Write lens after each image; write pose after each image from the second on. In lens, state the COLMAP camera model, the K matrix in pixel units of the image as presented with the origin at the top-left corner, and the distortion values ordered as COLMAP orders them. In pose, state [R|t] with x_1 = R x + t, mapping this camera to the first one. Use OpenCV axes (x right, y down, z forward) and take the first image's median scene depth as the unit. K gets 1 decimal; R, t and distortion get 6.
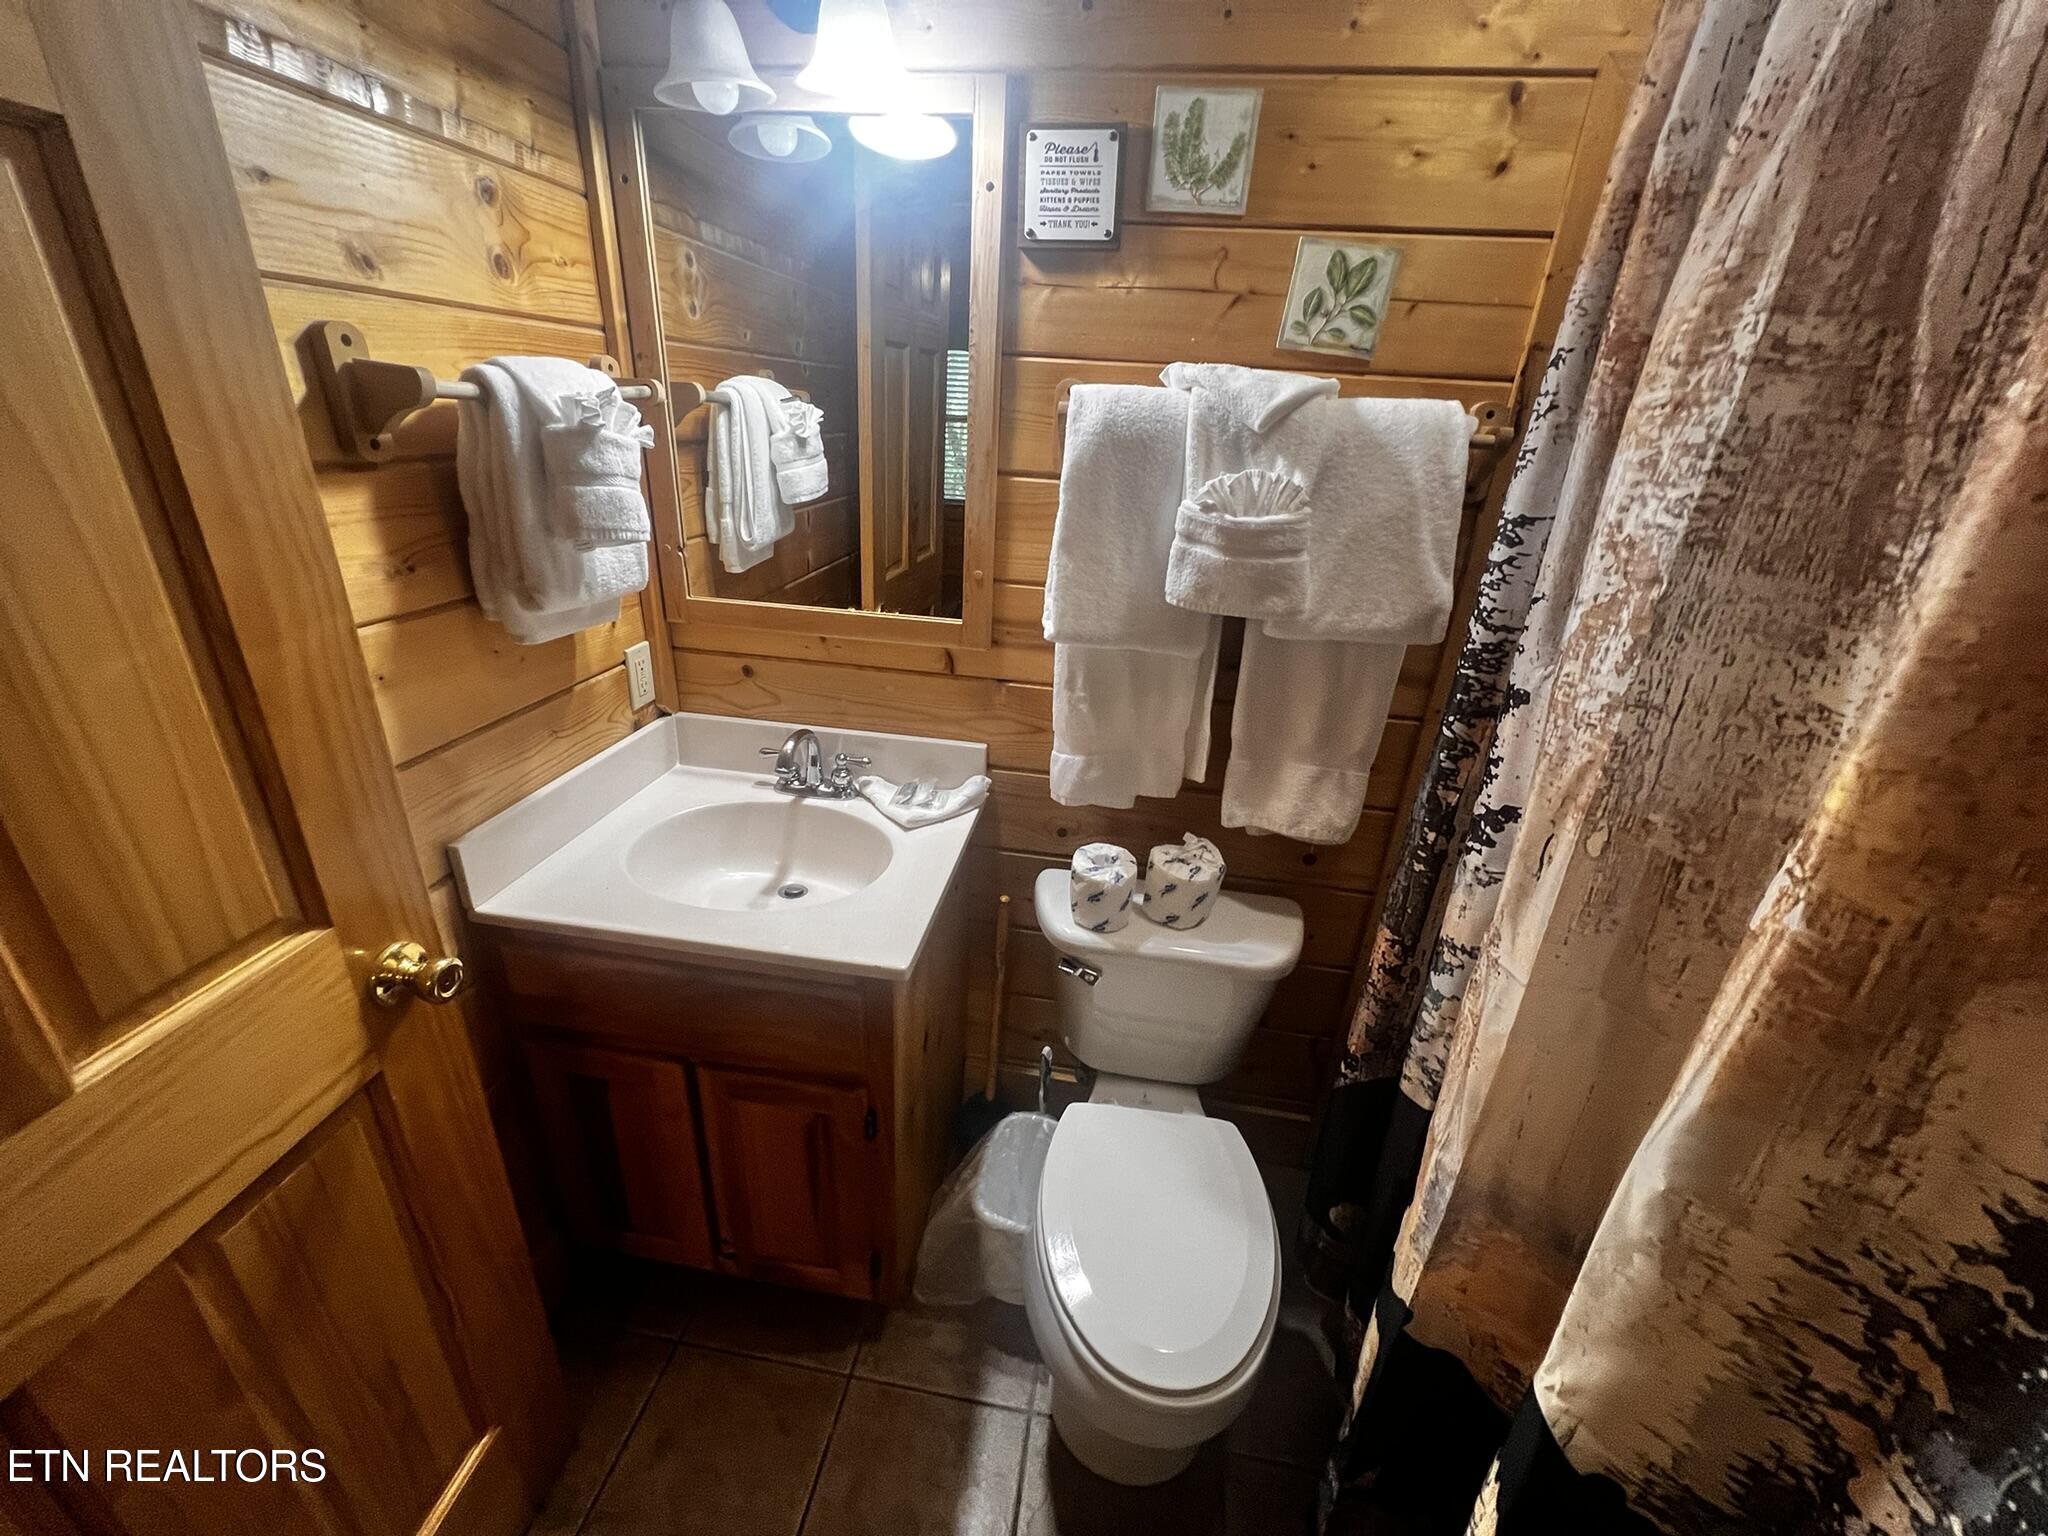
lens RADIAL K [[822.3, 0, 1025.5], [0, 822.3, 771.0], [0, 0, 1]] dist [-0.002833, 0.001037]
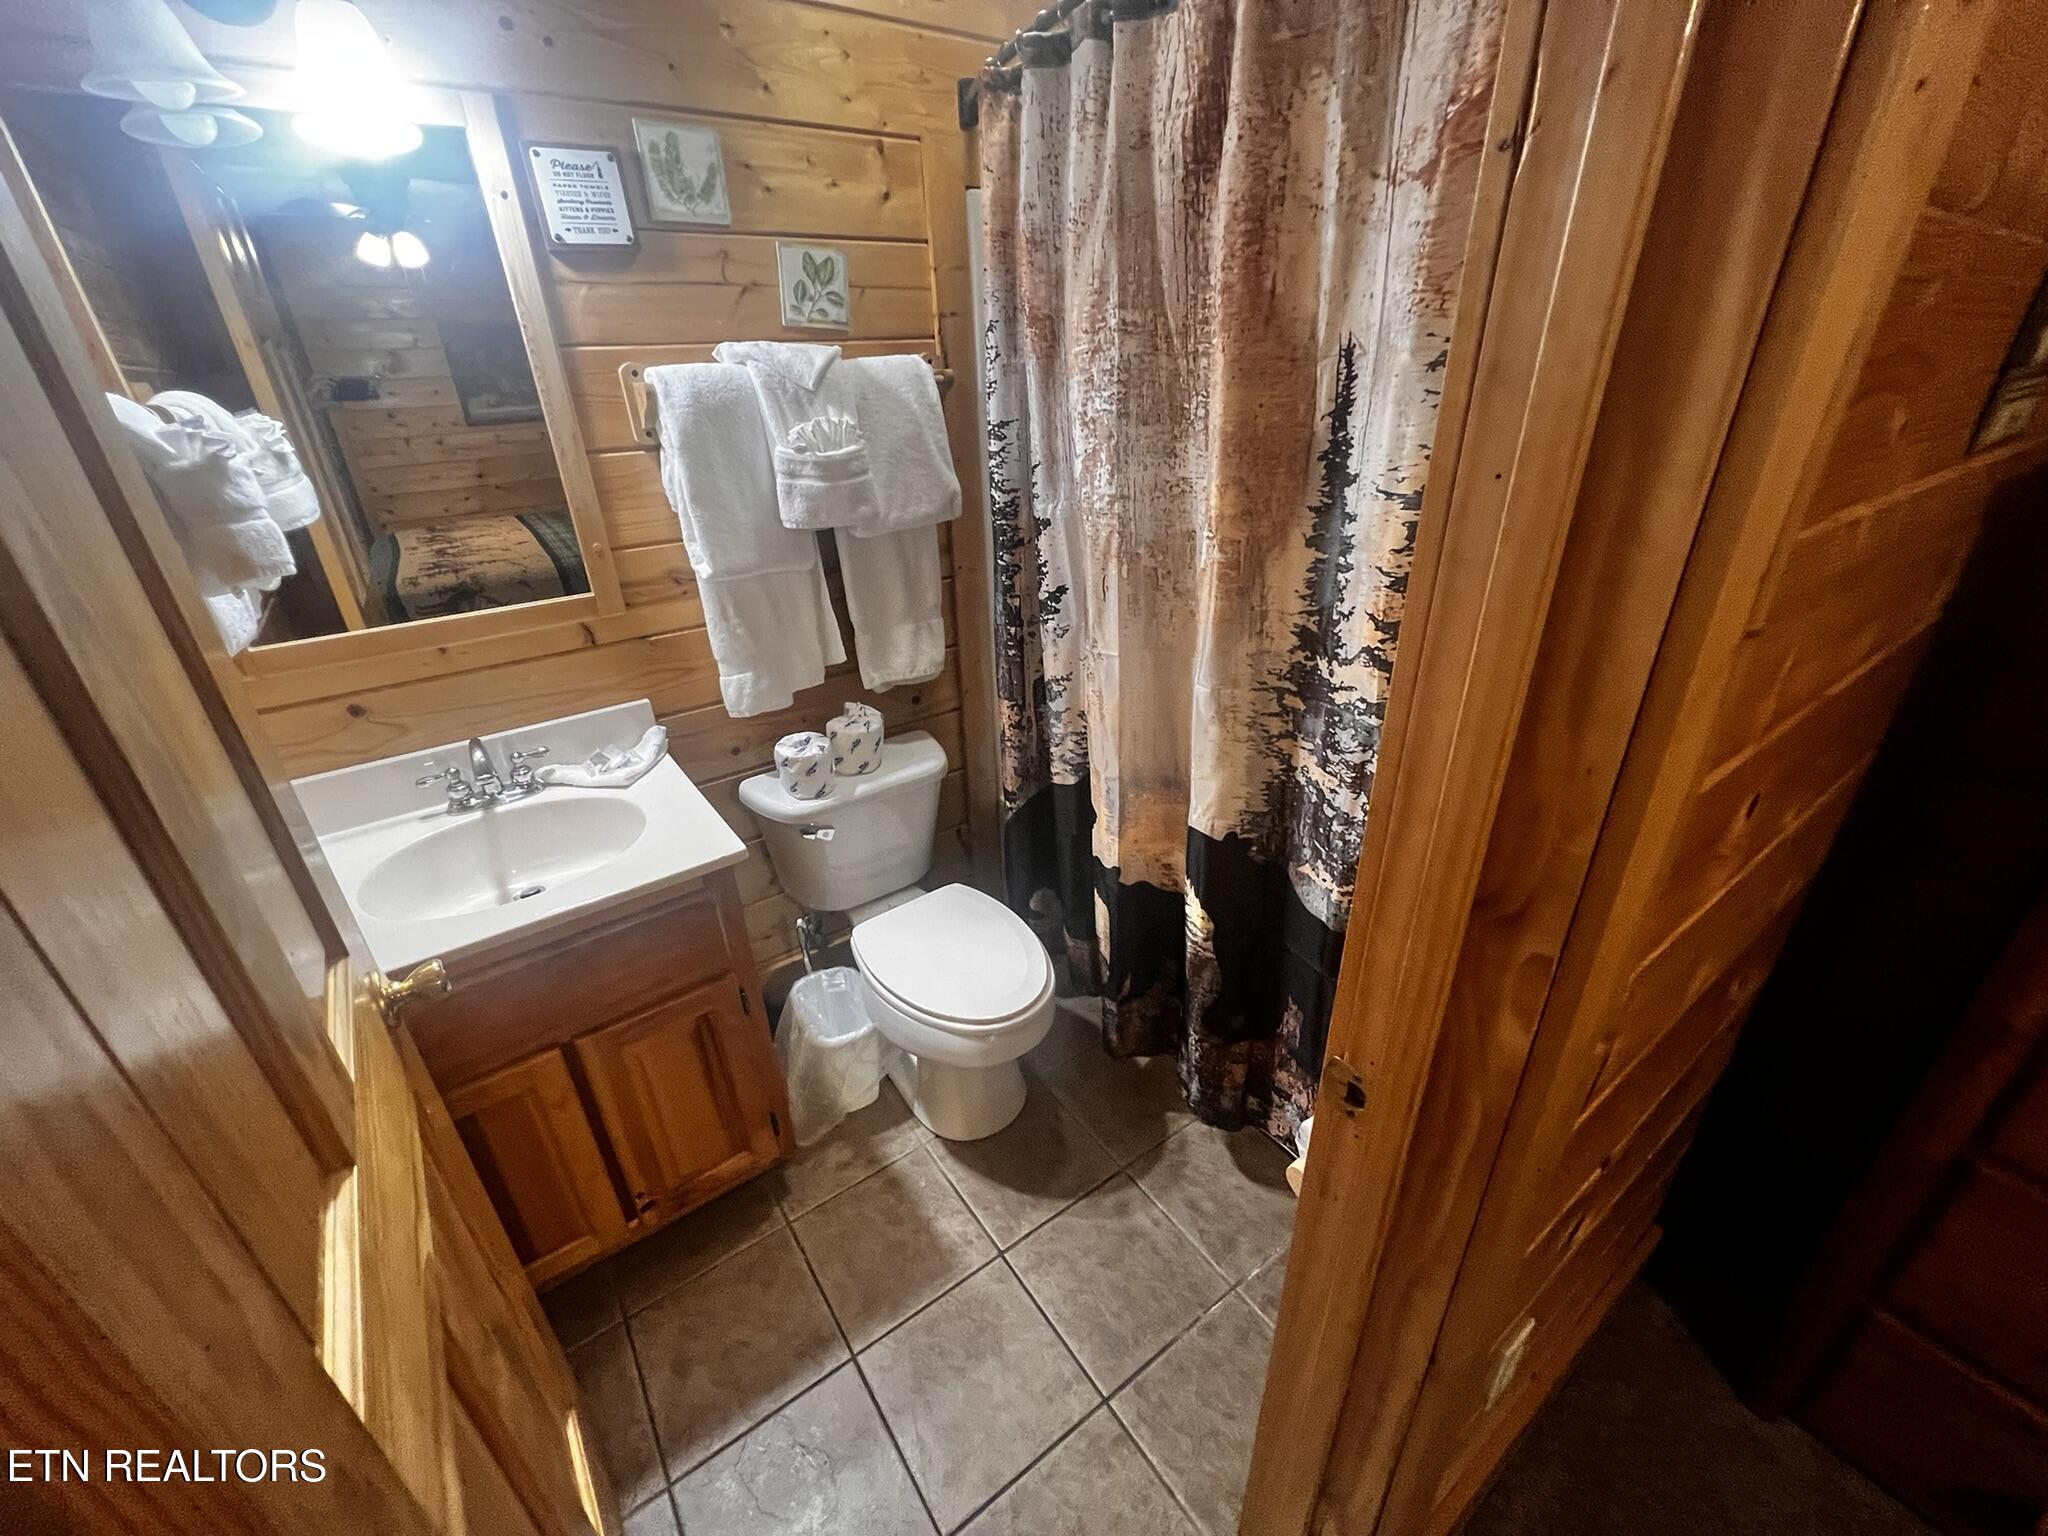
lens RADIAL K [[822.3, 0, 1028.5], [0, 822.3, 768.5], [0, 0, 1]] dist [-0.002833, 0.001037]
pose [[0.714363, -0.378674, 0.588465, -0.494605], [0.350866, 0.921415, 0.166994, 0.066650], [-0.605457, 0.087179, 0.791089, -0.243492]]
